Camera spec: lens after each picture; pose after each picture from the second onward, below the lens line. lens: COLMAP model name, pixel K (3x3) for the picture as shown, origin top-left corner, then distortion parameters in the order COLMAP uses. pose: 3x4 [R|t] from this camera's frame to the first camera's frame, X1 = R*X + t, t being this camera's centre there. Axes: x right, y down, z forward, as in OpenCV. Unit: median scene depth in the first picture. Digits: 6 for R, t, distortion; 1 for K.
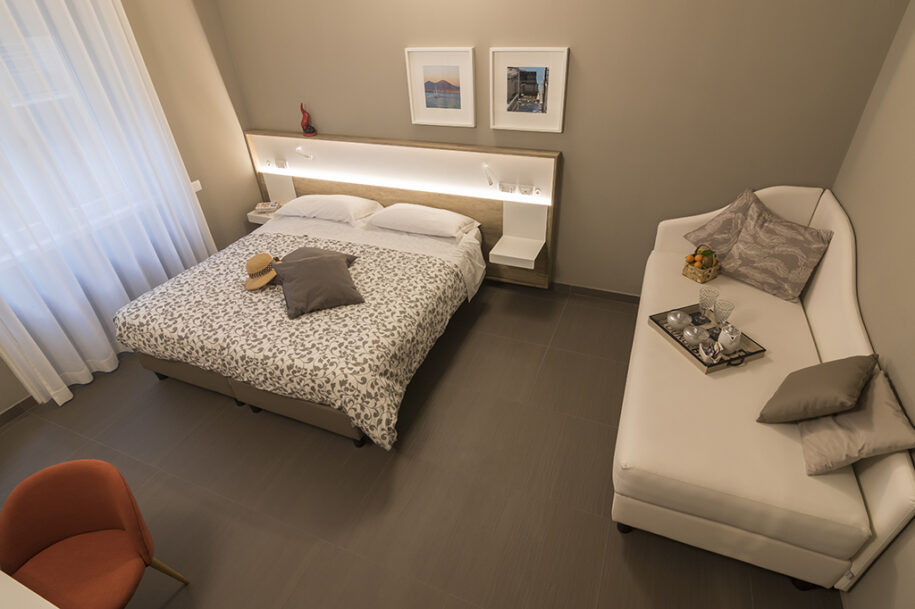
lens RADIAL K [[468.6, 0, 458.7], [0, 468.6, 305.8], [0, 0, 1]] dist [0.003767, -0.000746]
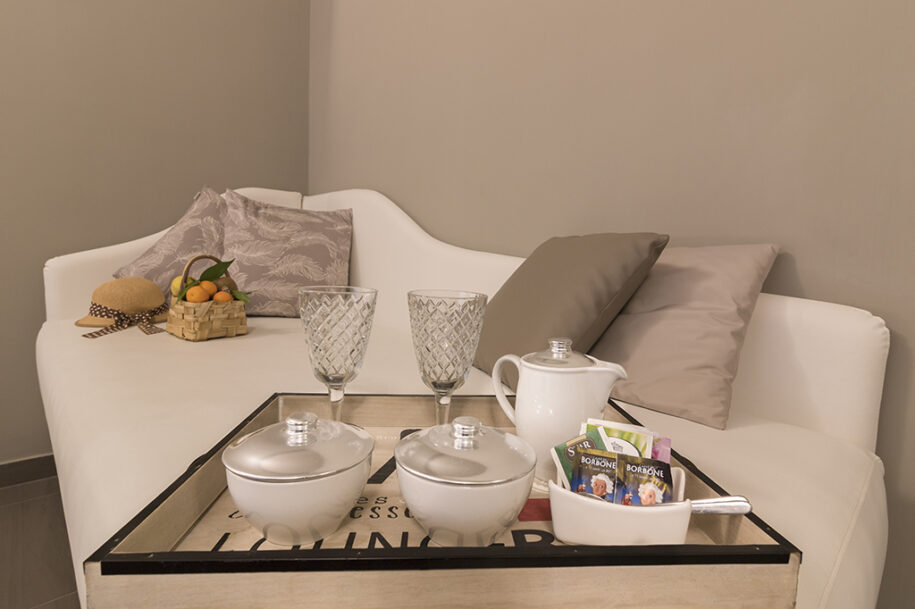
lens RADIAL K [[468.6, 0, 456.0], [0, 468.6, 303.8], [0, 0, 1]] dist [0.003767, -0.000746]
pose [[0.409619, -0.011769, 0.912181, 0.205310], [0.459018, 0.866776, -0.194941, 0.162155], [-0.788362, 0.498559, 0.360451, 0.643779]]
